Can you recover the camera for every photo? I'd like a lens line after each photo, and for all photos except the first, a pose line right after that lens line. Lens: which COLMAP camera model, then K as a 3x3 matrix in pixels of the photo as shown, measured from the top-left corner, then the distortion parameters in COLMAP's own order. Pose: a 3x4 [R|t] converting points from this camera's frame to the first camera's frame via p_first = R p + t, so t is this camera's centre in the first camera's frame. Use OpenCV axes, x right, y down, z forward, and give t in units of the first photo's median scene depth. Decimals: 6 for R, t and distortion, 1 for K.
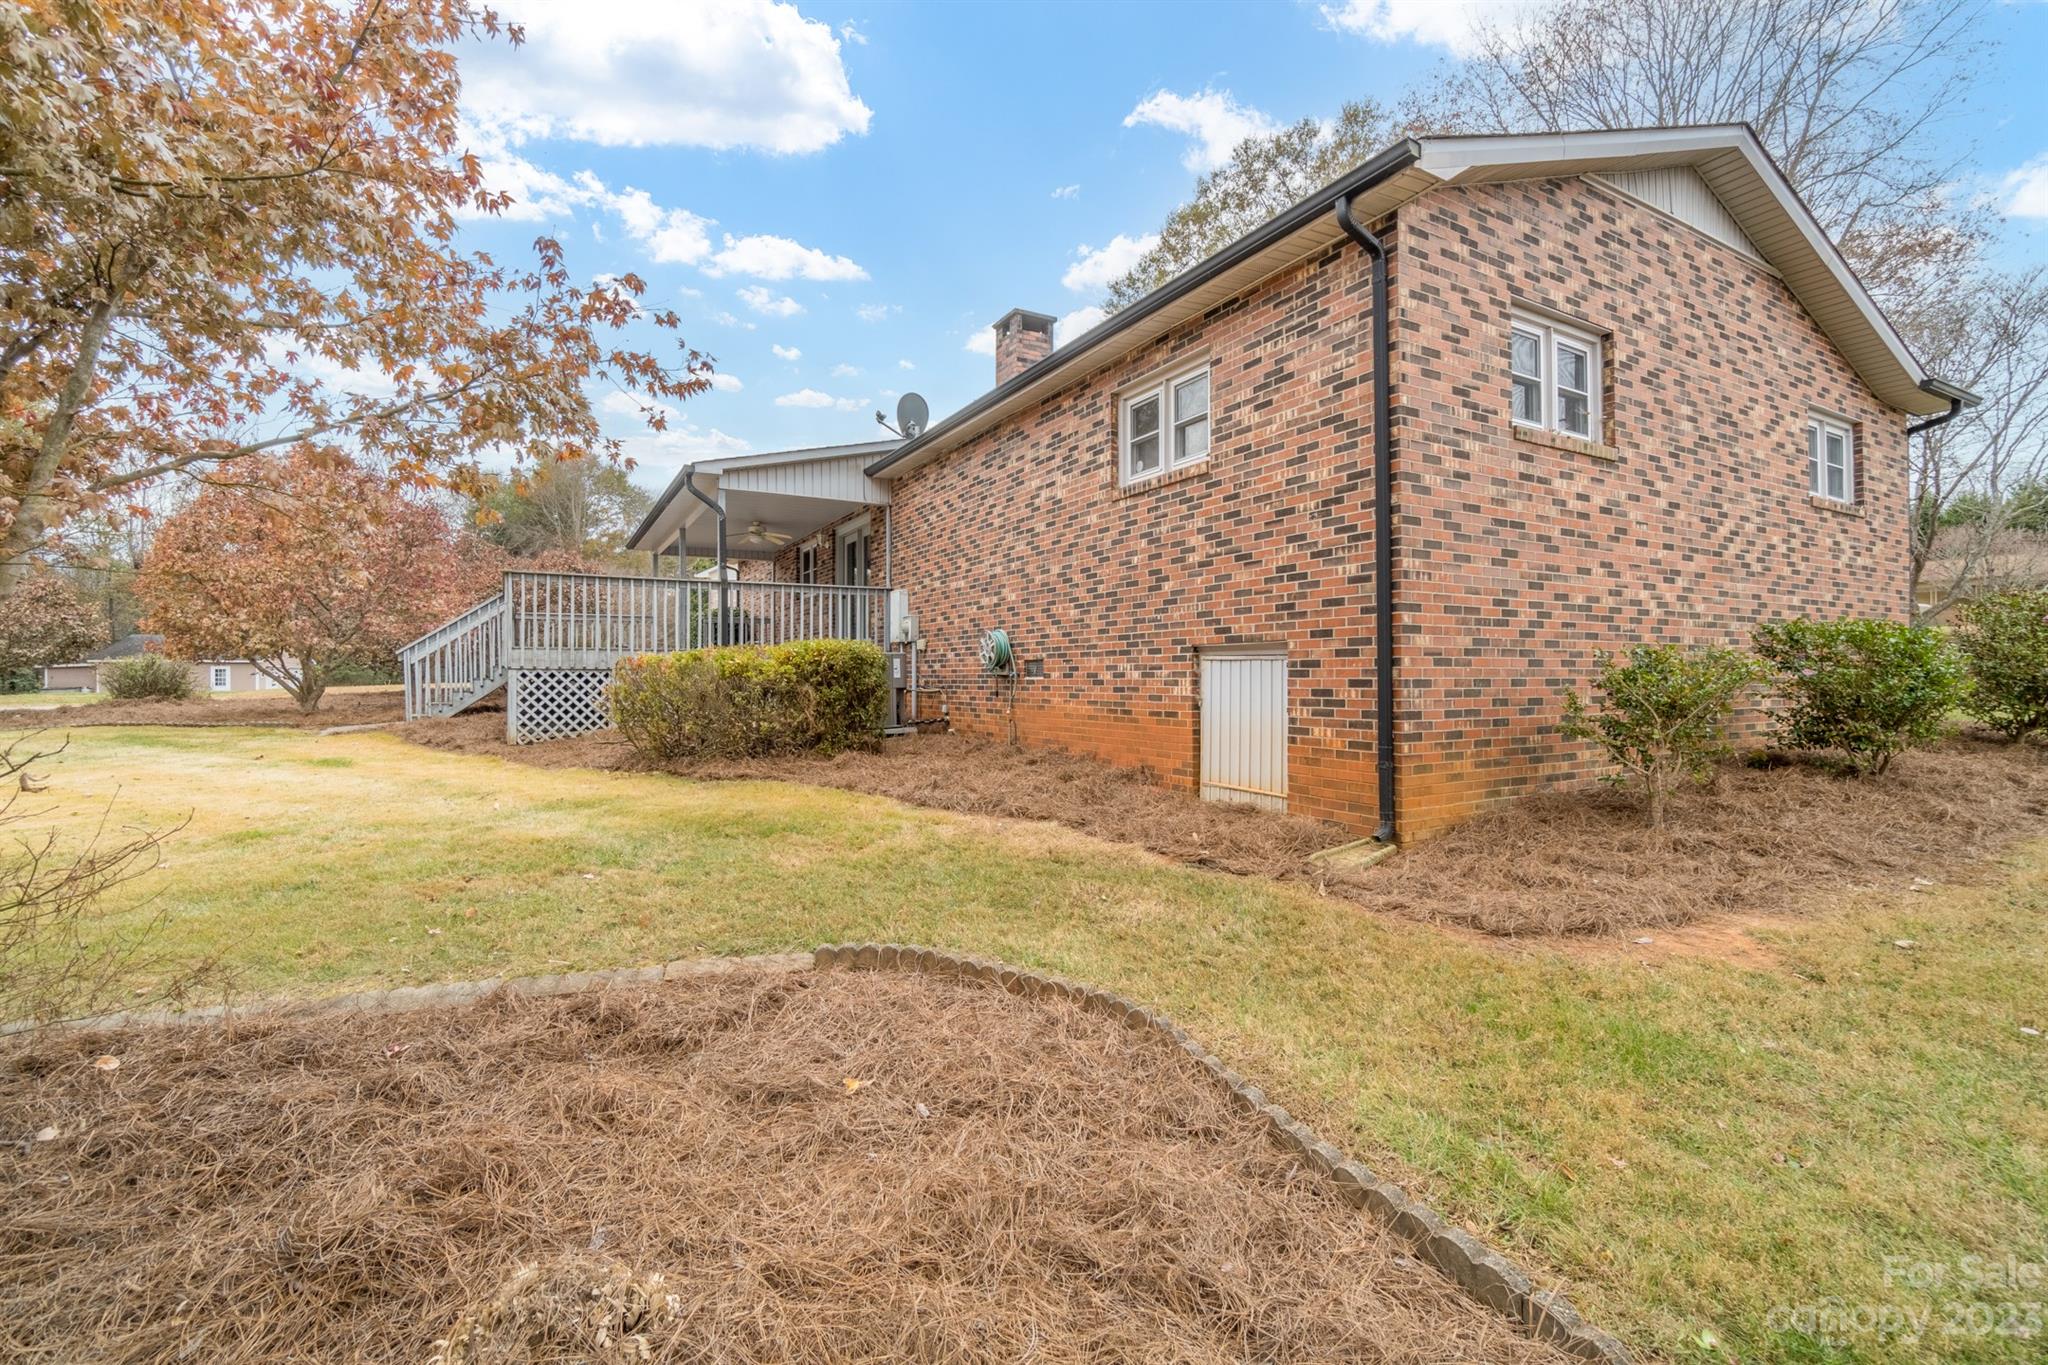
lens RADIAL K [[887.3, 0, 1021.1], [0, 887.3, 682.9], [0, 0, 1]] dist [-0.002918, 0.000912]
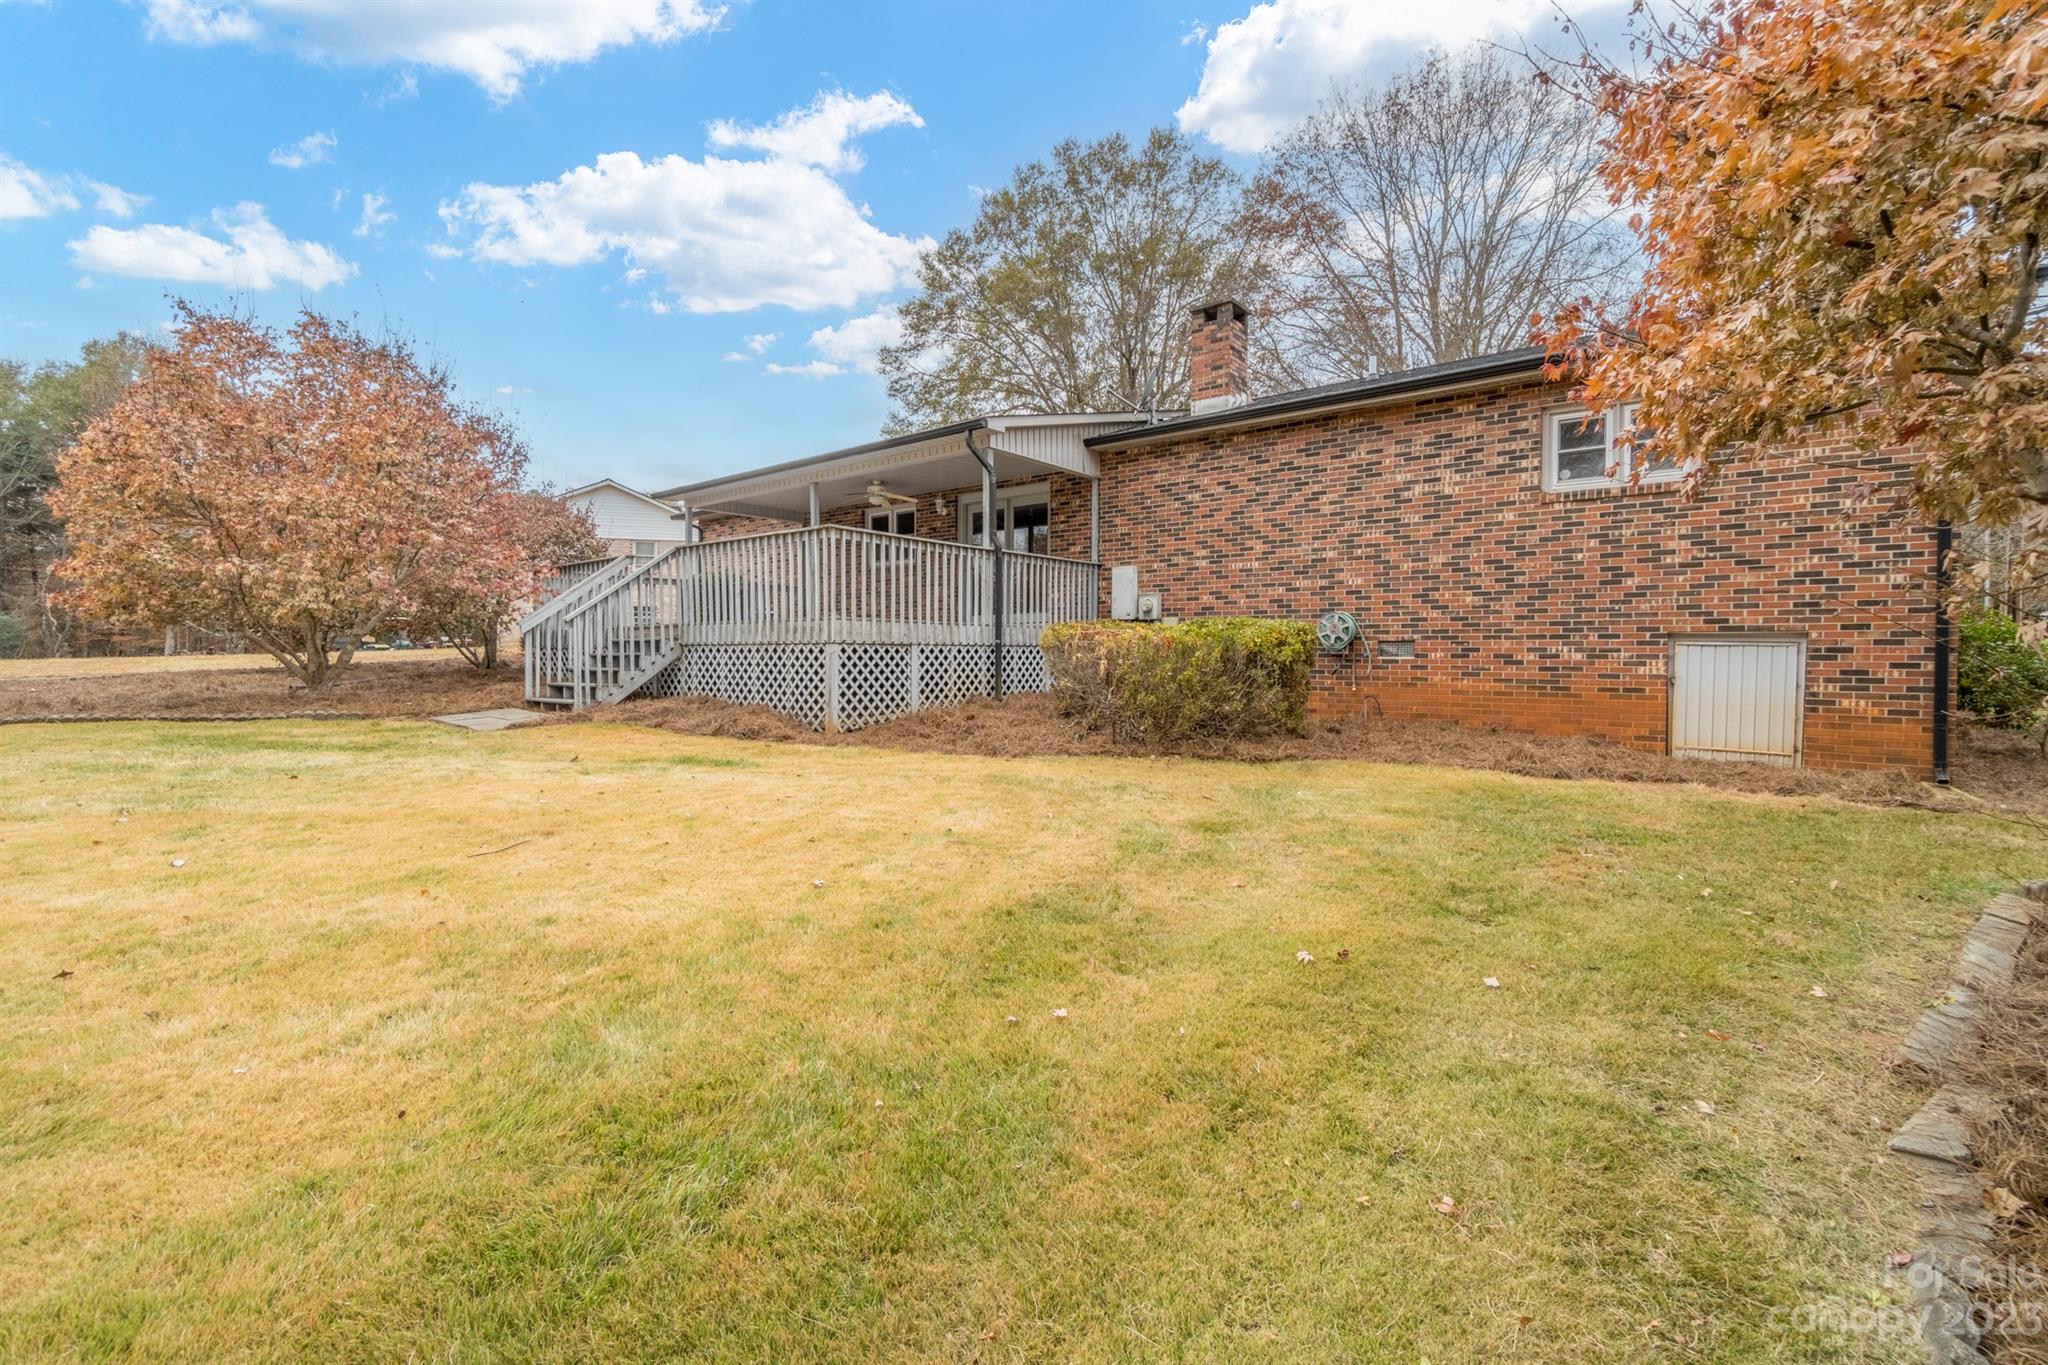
lens RADIAL K [[887.3, 0, 1022.5], [0, 887.3, 683.9], [0, 0, 1]] dist [-0.002918, 0.000912]
pose [[0.926386, -0.006098, 0.376526, -0.923534], [-0.005000, 0.999582, 0.028492, -0.002214], [-0.376542, -0.028277, 0.925968, 0.188577]]
